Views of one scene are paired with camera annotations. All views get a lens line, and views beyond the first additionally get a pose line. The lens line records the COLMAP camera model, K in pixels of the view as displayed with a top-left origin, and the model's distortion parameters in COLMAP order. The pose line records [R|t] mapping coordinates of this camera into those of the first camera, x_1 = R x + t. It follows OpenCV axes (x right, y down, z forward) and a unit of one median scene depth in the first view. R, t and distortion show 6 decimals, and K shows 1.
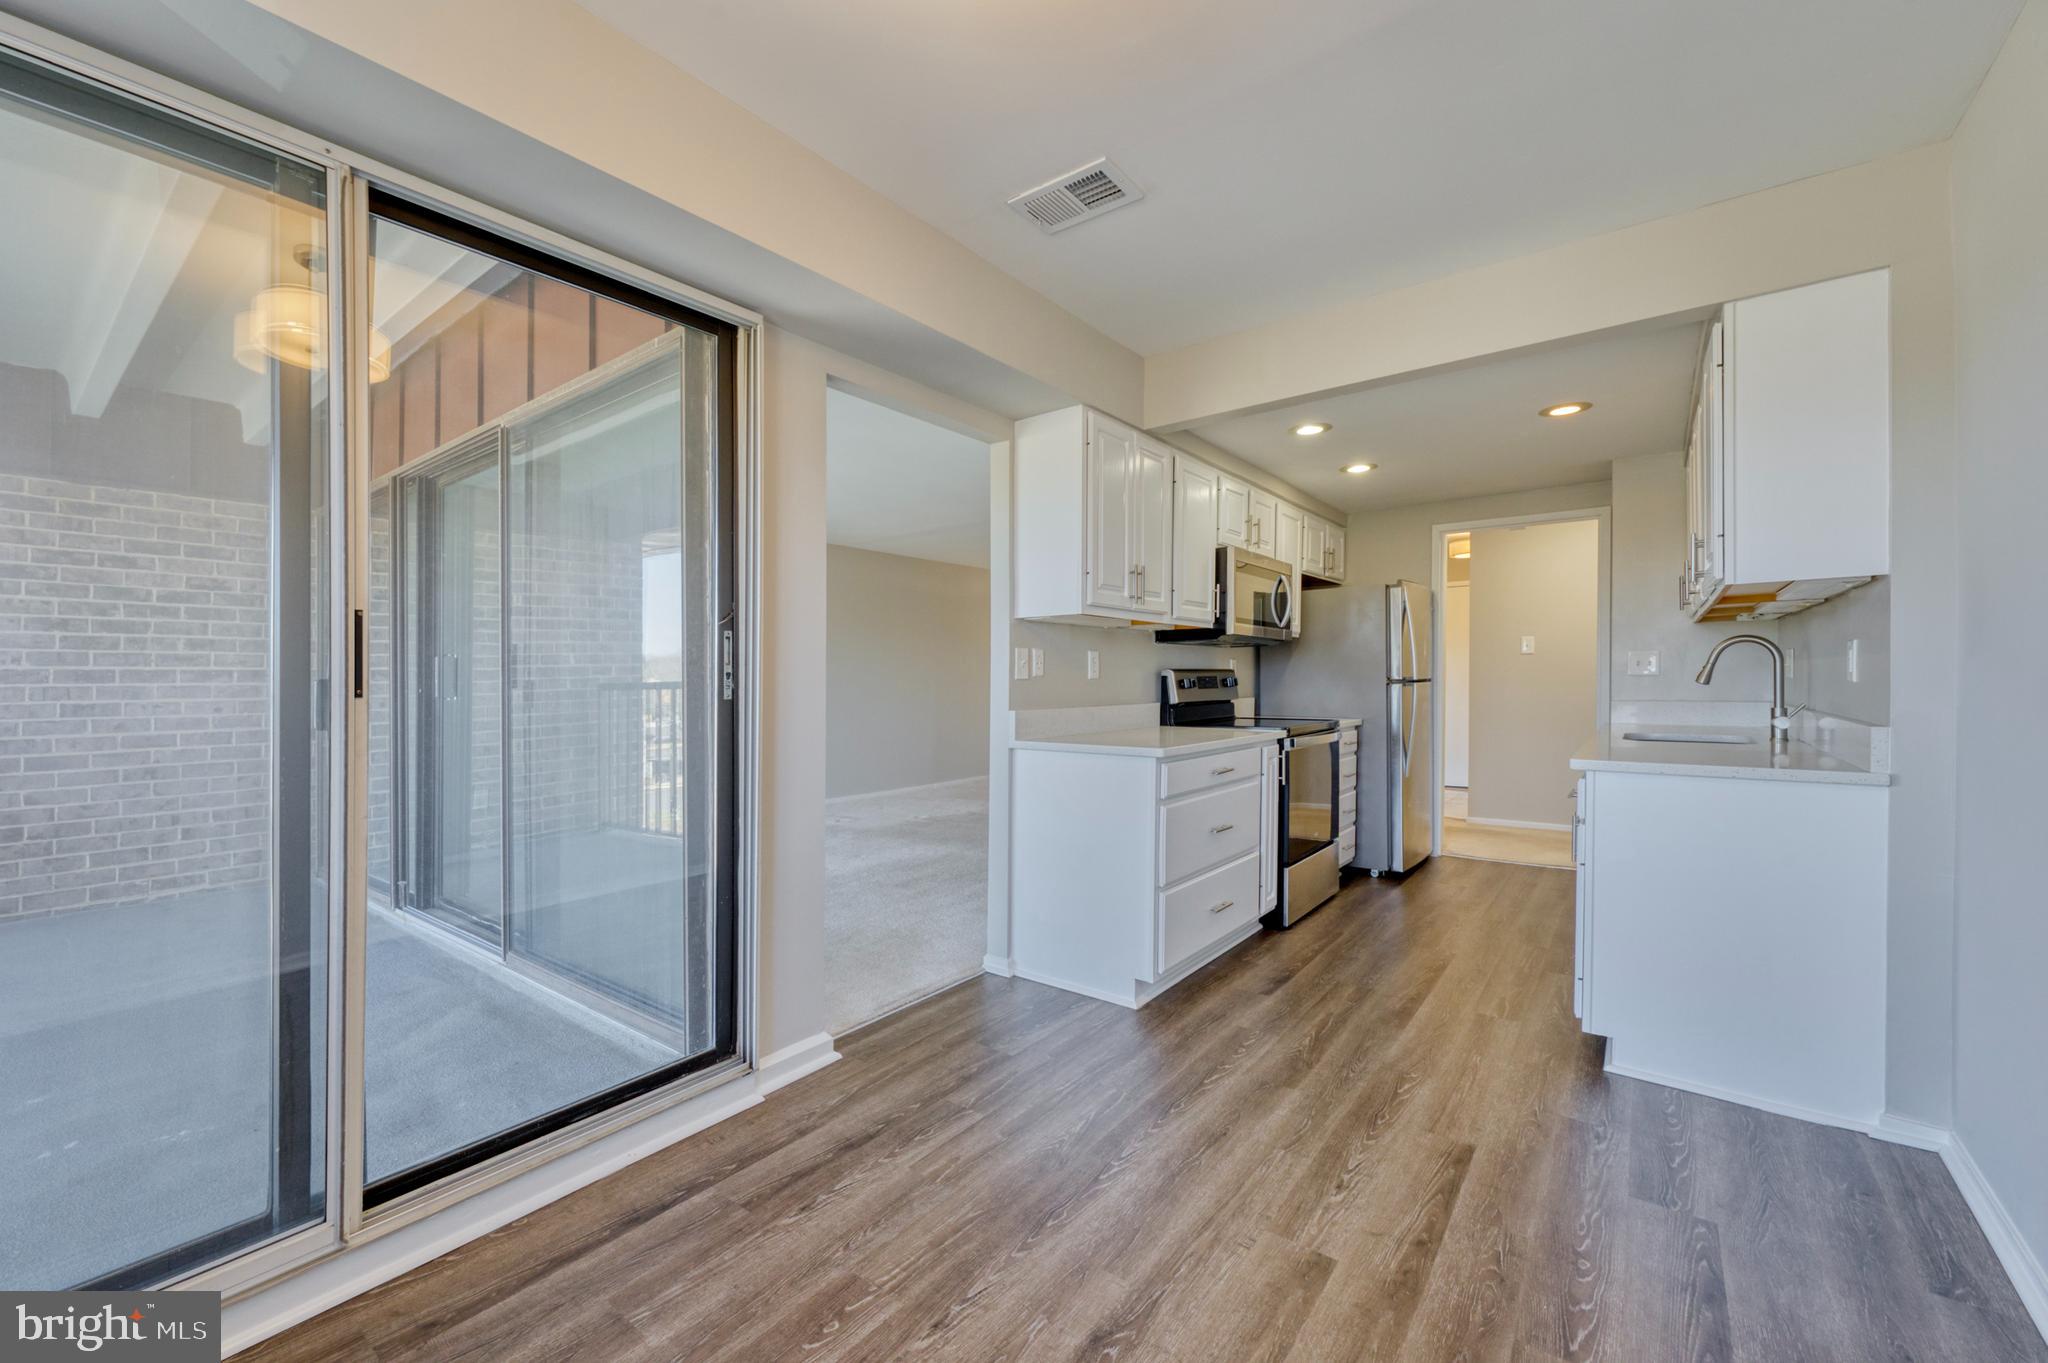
lens RADIAL K [[827.8, 0, 985.4], [0, 827.8, 713.5], [0, 0, 1]] dist [-0.007794, 0.000236]
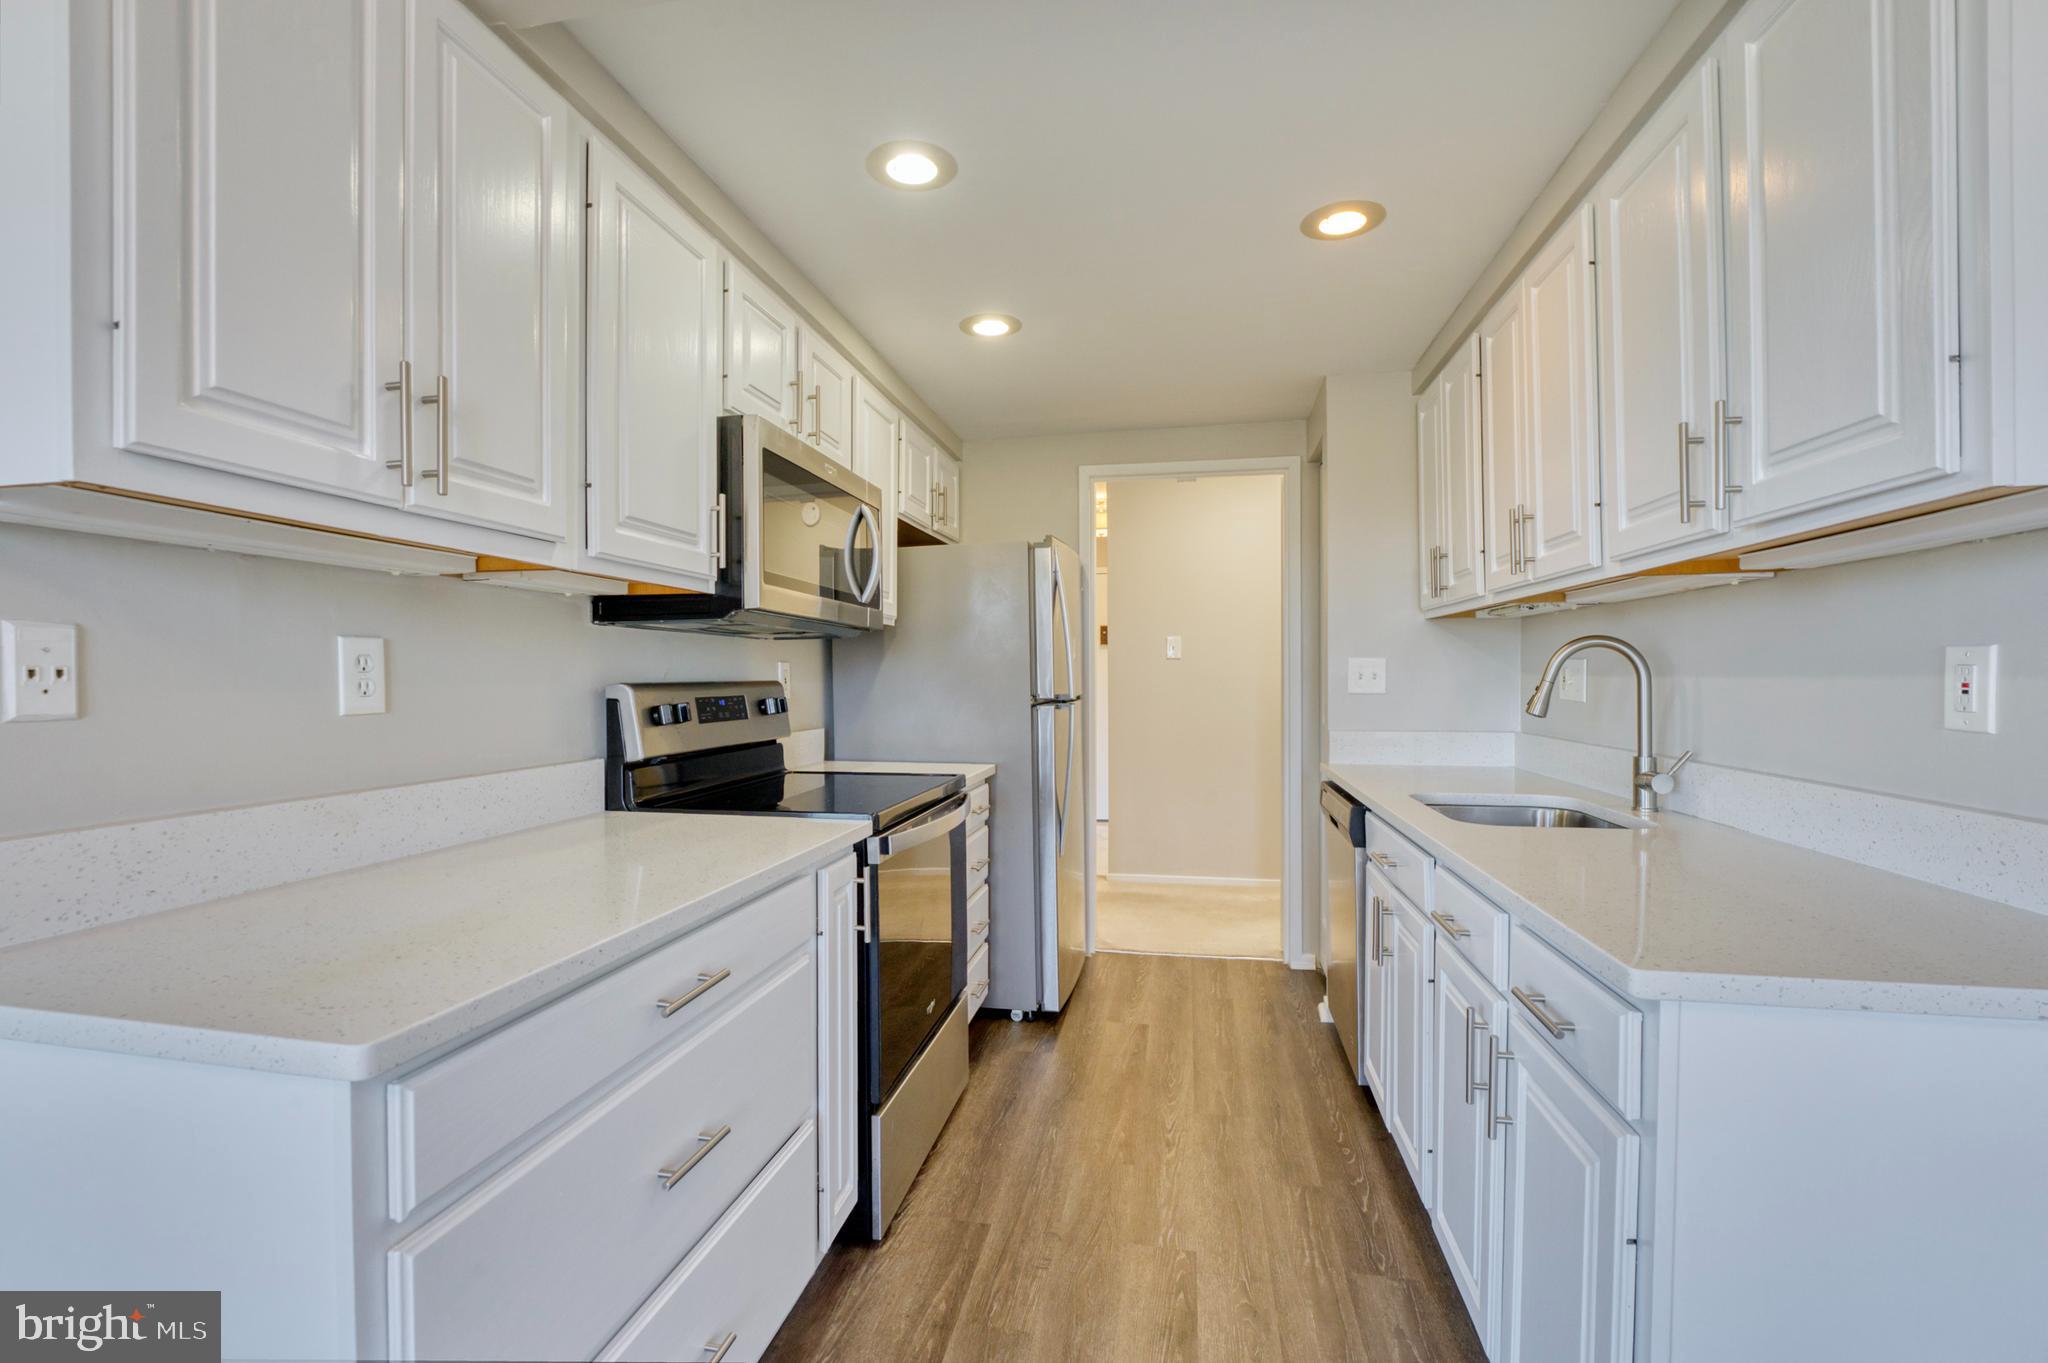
lens RADIAL K [[889.2, 0, 969.8], [0, 889.2, 689.2], [0, 0, 1]] dist [0.011791, -0.001881]
pose [[0.901633, -0.001868, 0.432498, 0.179609], [0.015135, 0.999514, -0.027235, -0.034053], [-0.432237, 0.031102, 0.901223, 0.477018]]
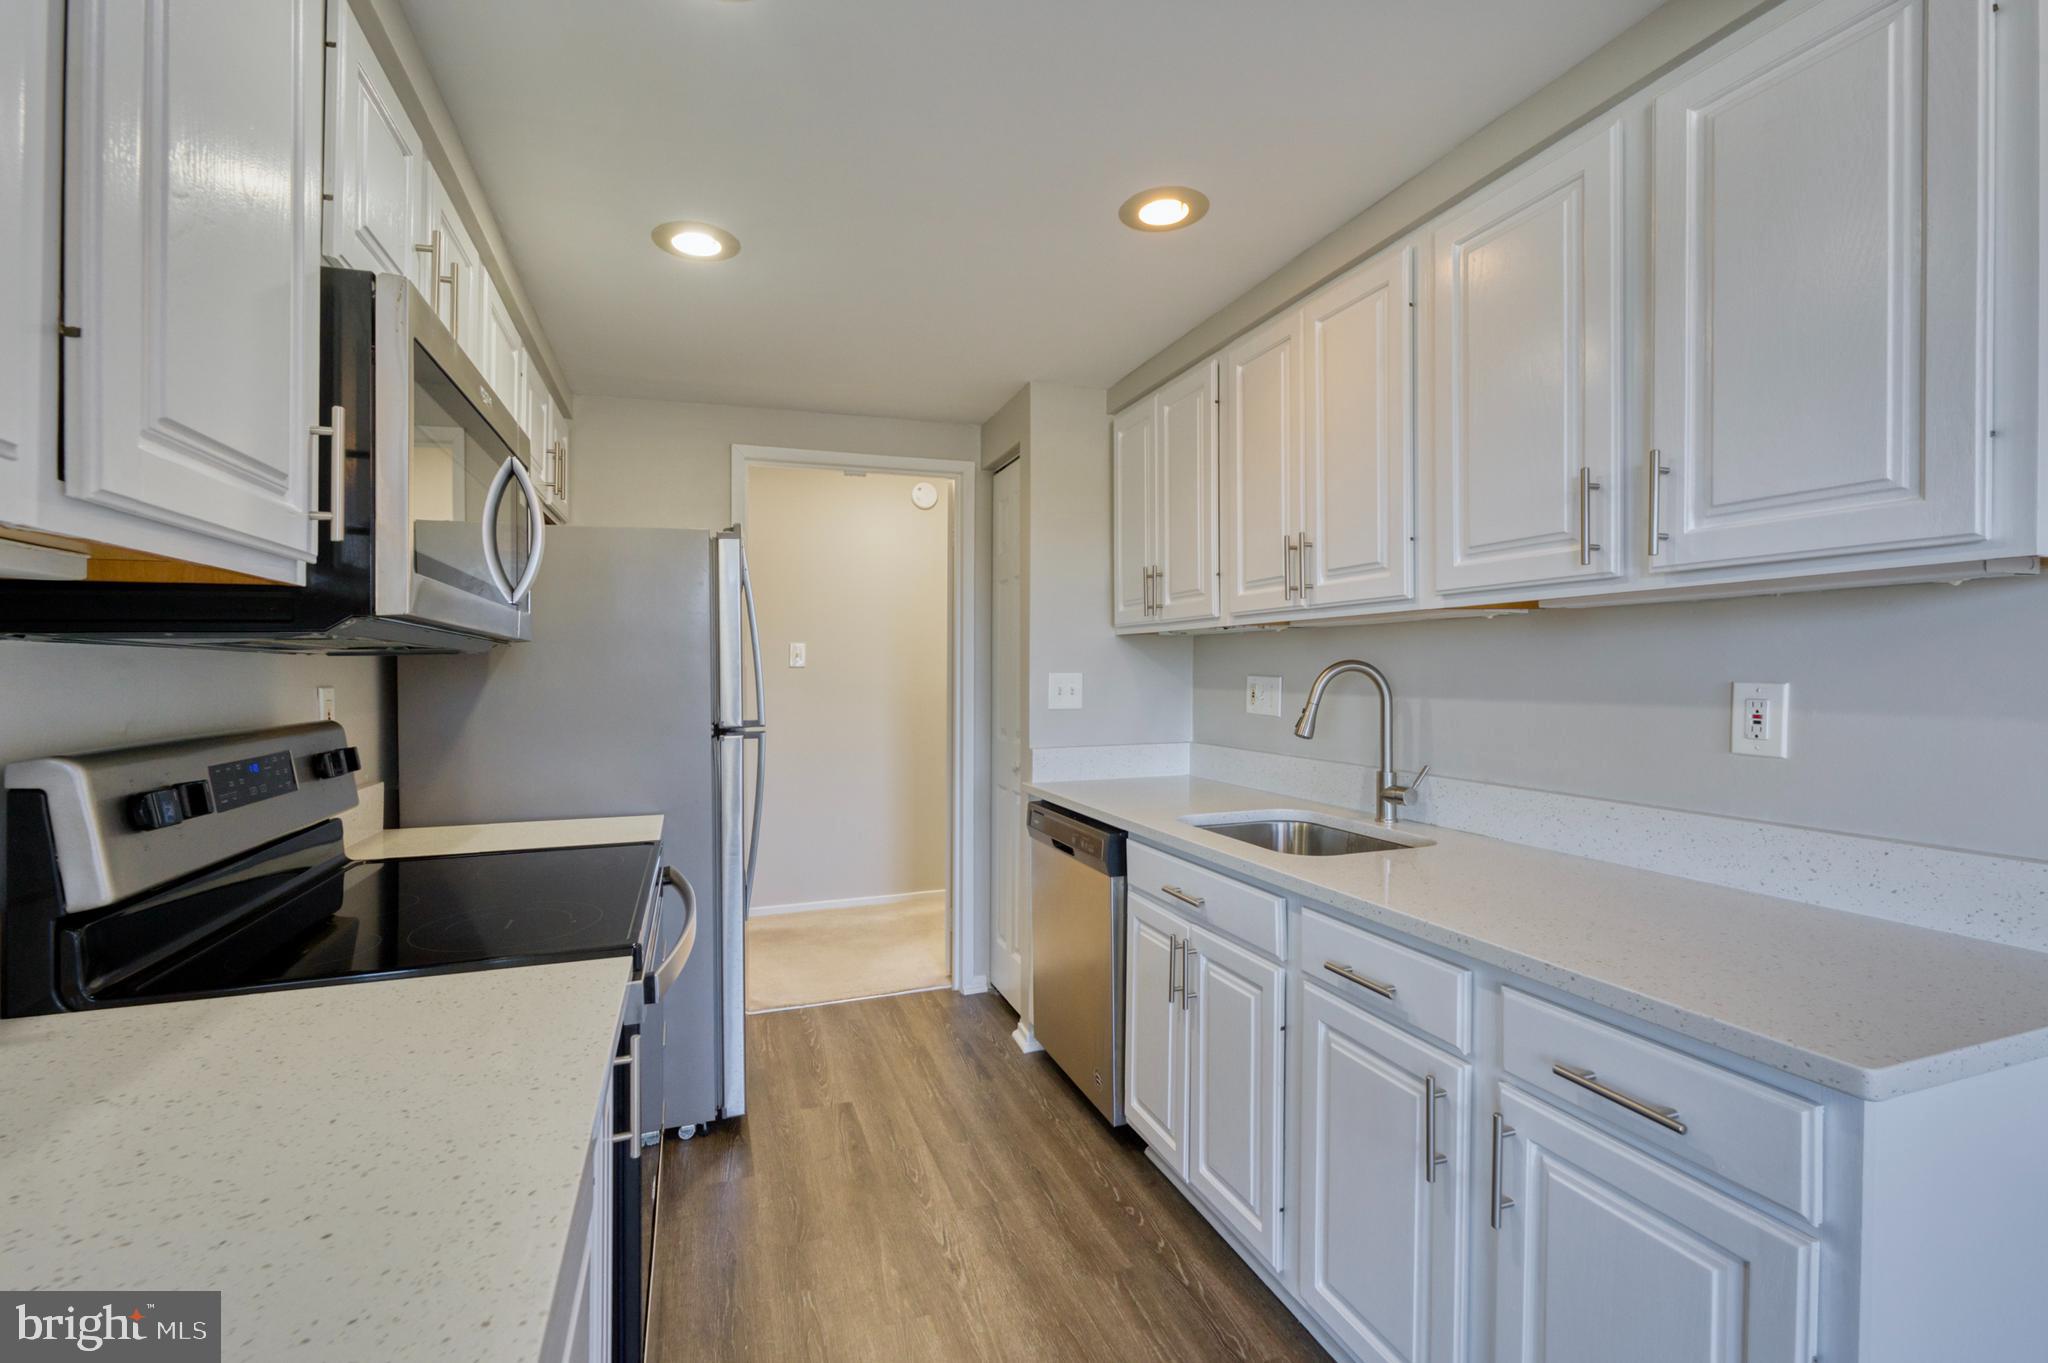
lens RADIAL K [[889.2, 0, 986.8], [0, 889.2, 668.5], [0, 0, 1]] dist [0.011791, -0.001881]
pose [[0.546777, 0.002114, 0.837276, 0.153139], [0.044674, 0.998499, -0.031695, -0.057541], [-0.836086, 0.054734, 0.545861, 0.646802]]
